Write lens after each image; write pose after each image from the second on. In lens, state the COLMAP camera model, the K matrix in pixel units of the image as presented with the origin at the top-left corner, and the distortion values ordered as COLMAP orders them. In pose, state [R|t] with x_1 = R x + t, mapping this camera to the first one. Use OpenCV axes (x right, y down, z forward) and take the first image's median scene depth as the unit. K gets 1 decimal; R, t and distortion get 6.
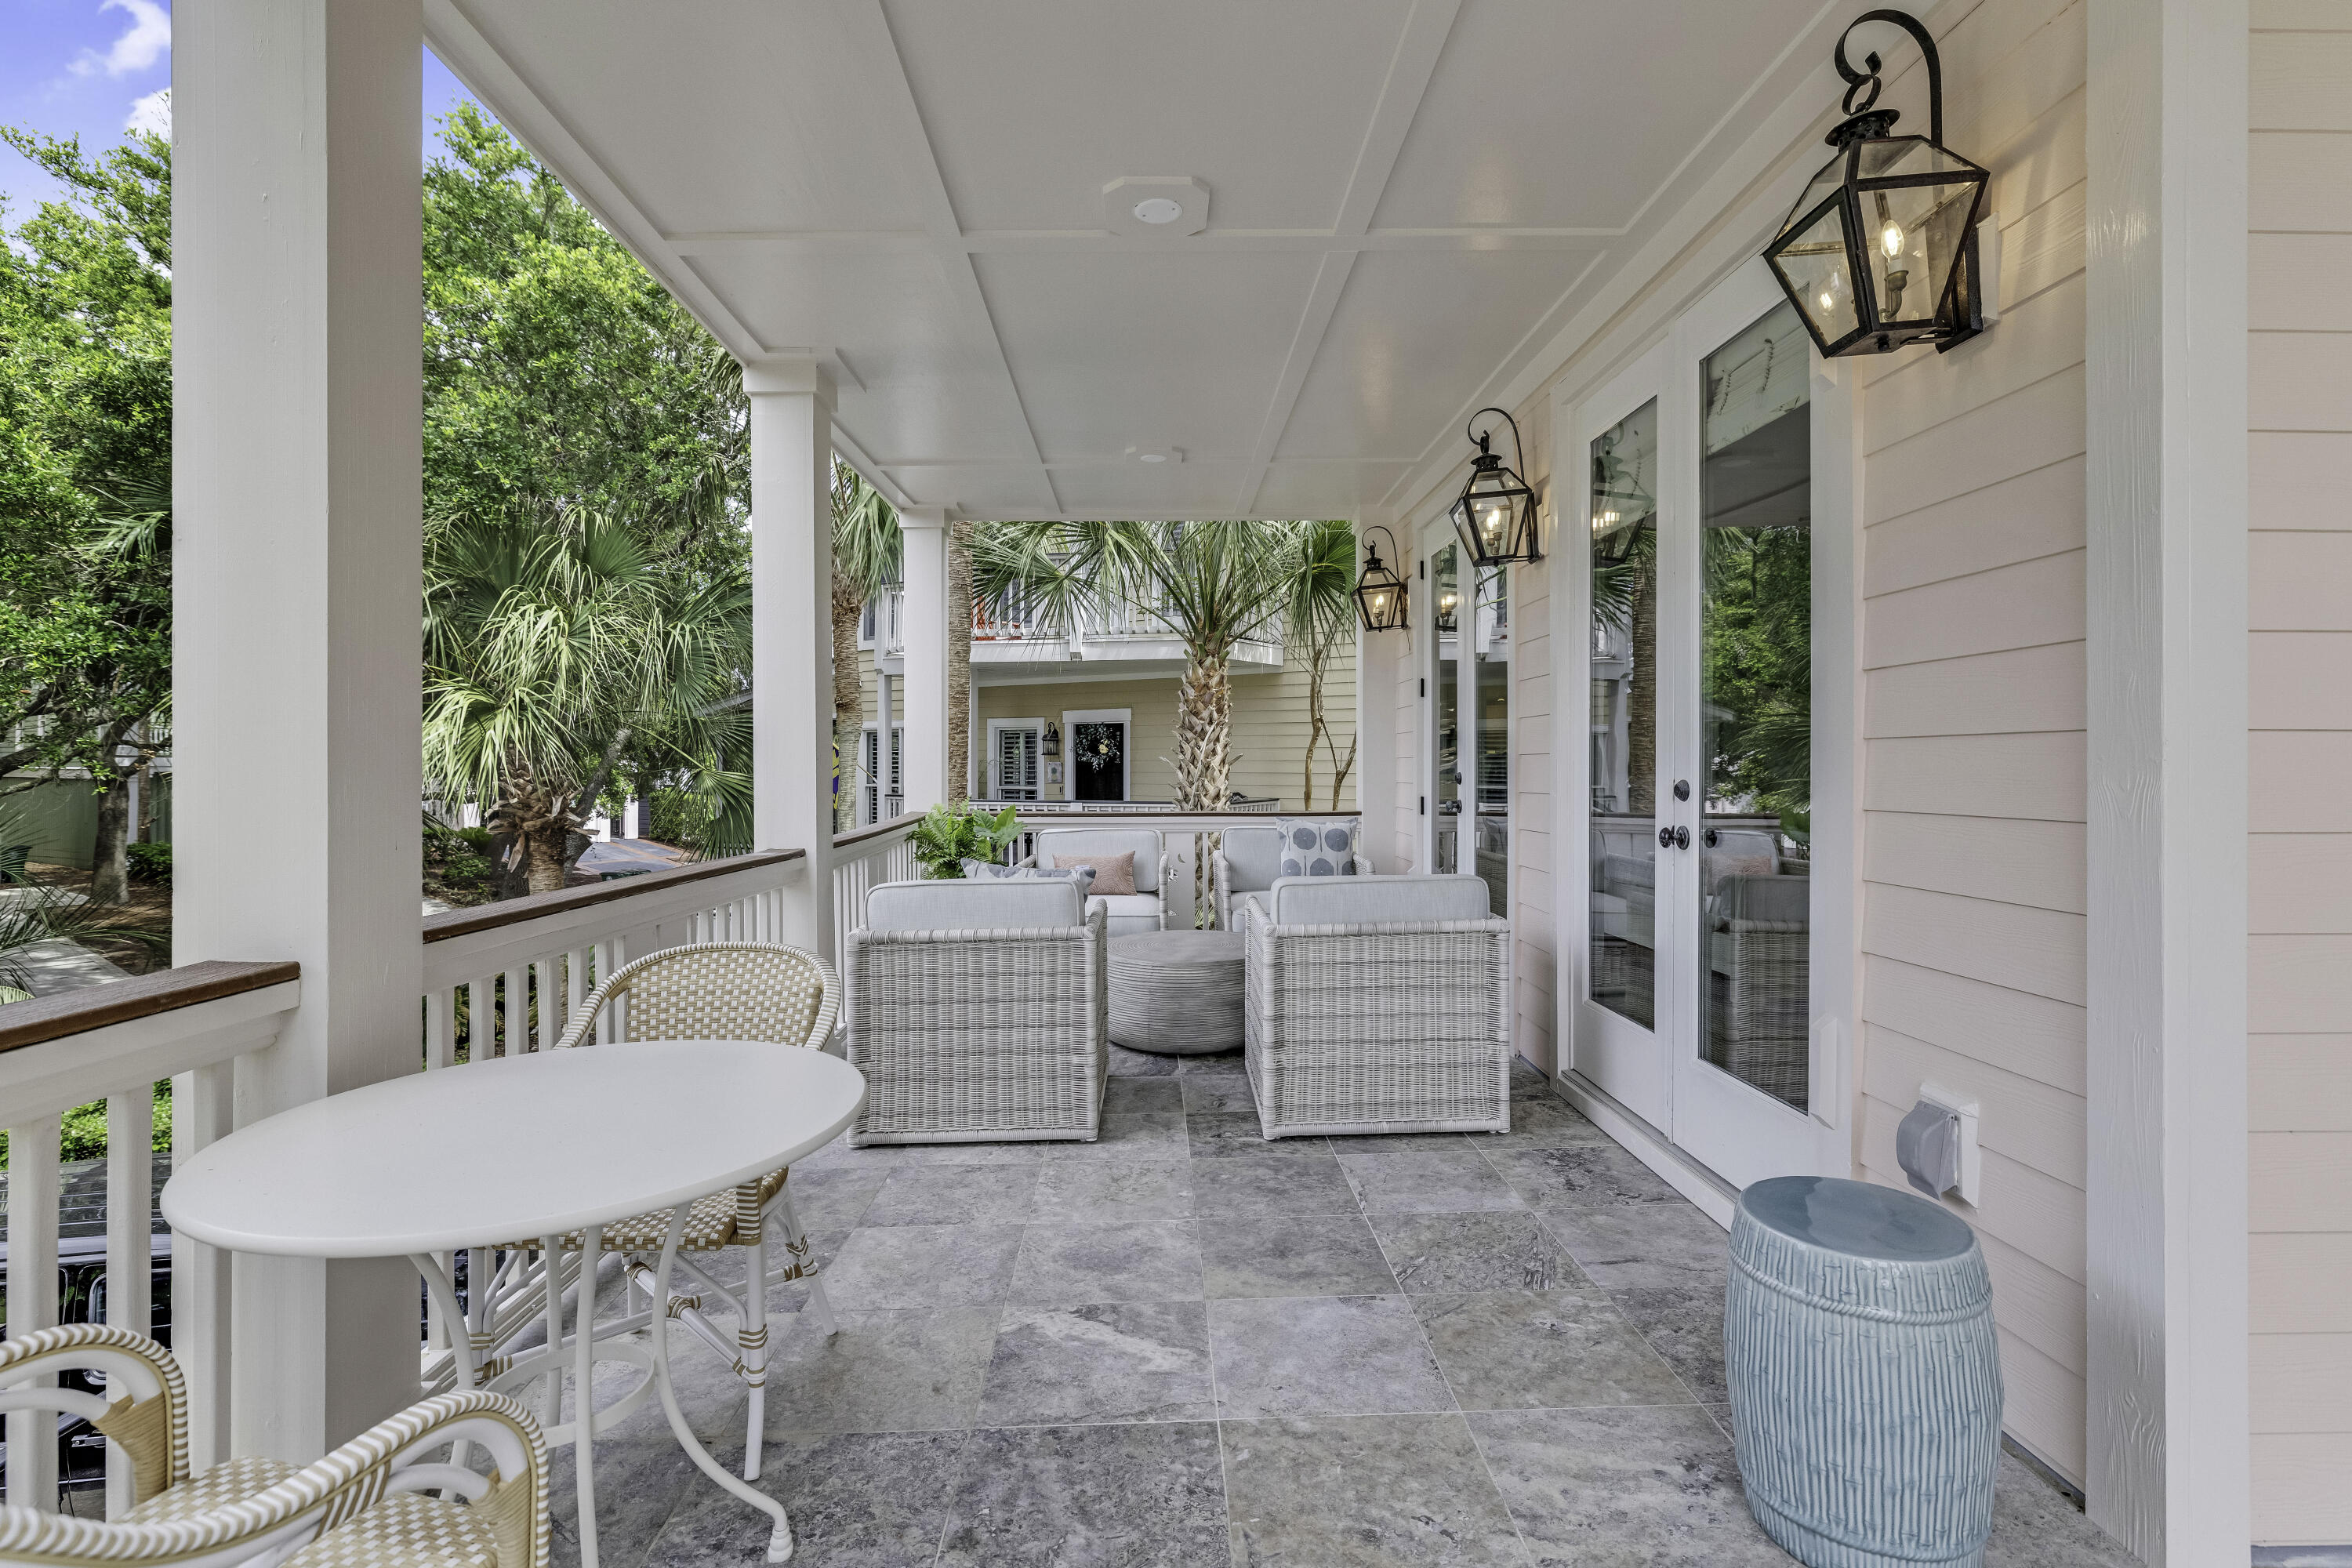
lens RADIAL K [[1068.0, 0, 1178.1], [0, 1068.0, 759.0], [0, 0, 1]] dist [-0.002426, 0.000170]
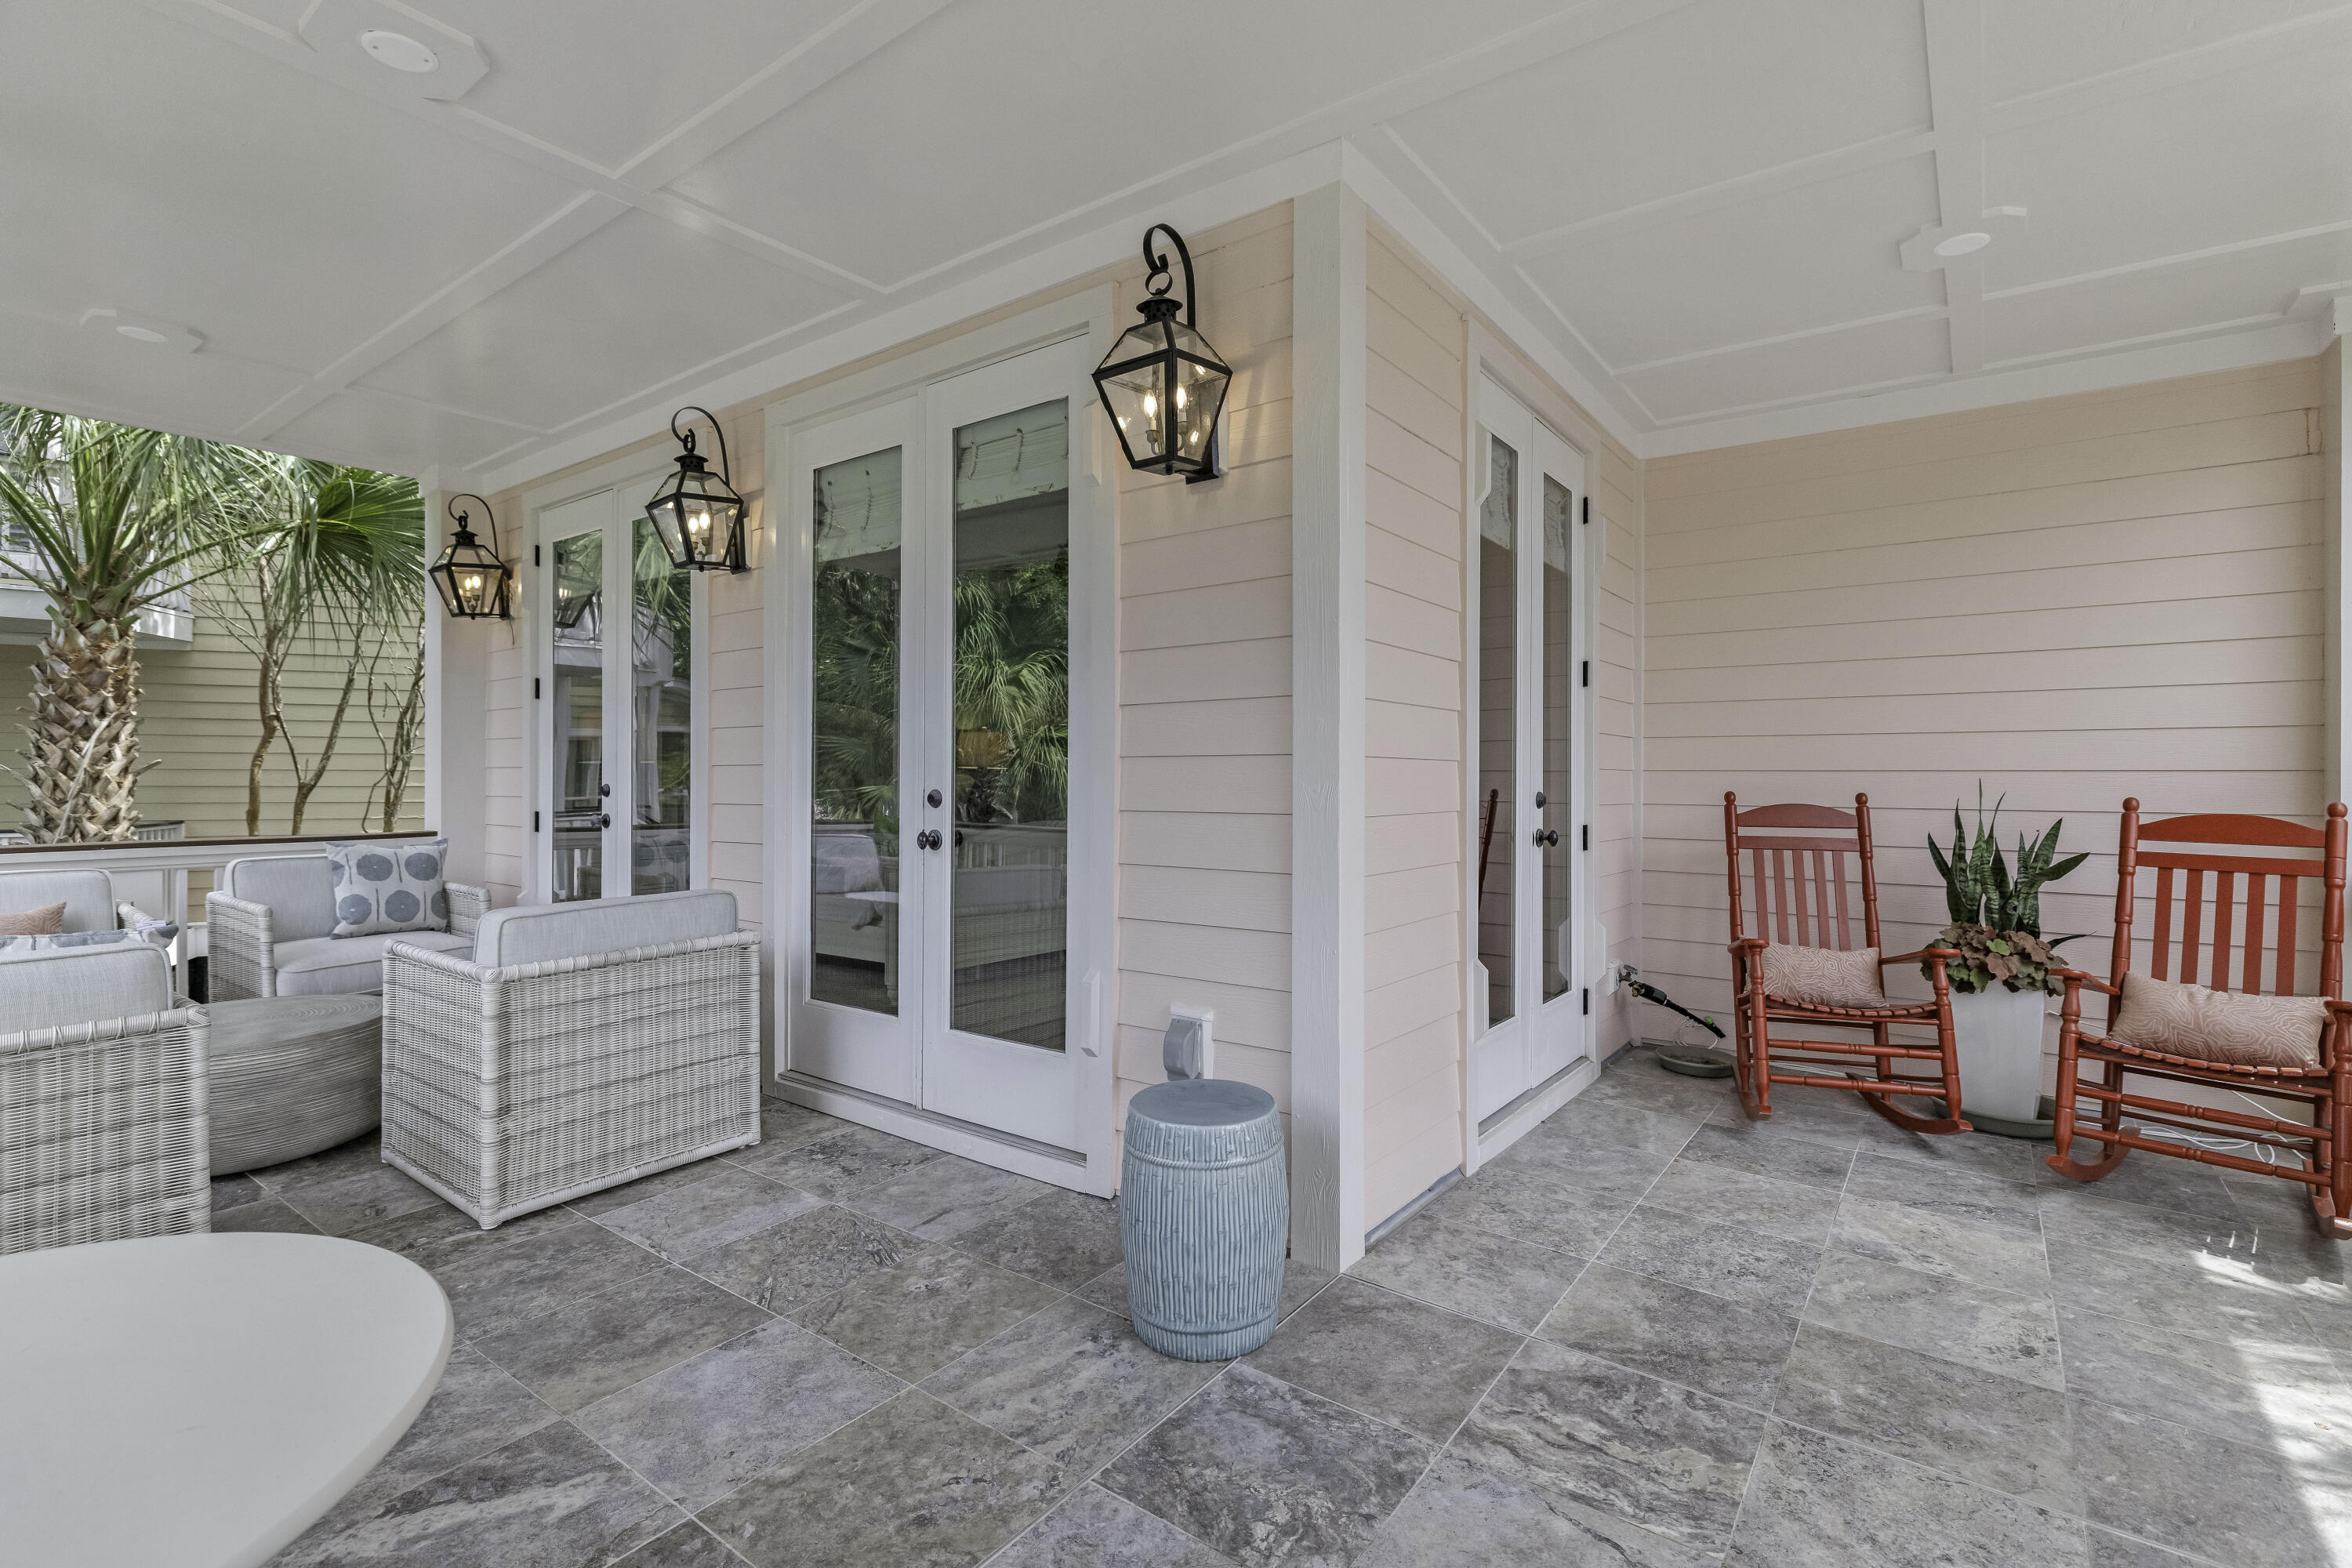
lens RADIAL K [[1048.8, 0, 1175.5], [0, 1048.8, 771.1], [0, 0, 1]] dist [-0.001687, 0.000319]
pose [[0.631851, 0.006410, 0.775063, -0.209336], [-0.006582, 0.999974, -0.002905, 0.001457], [-0.775062, -0.003266, 0.631877, 0.077996]]
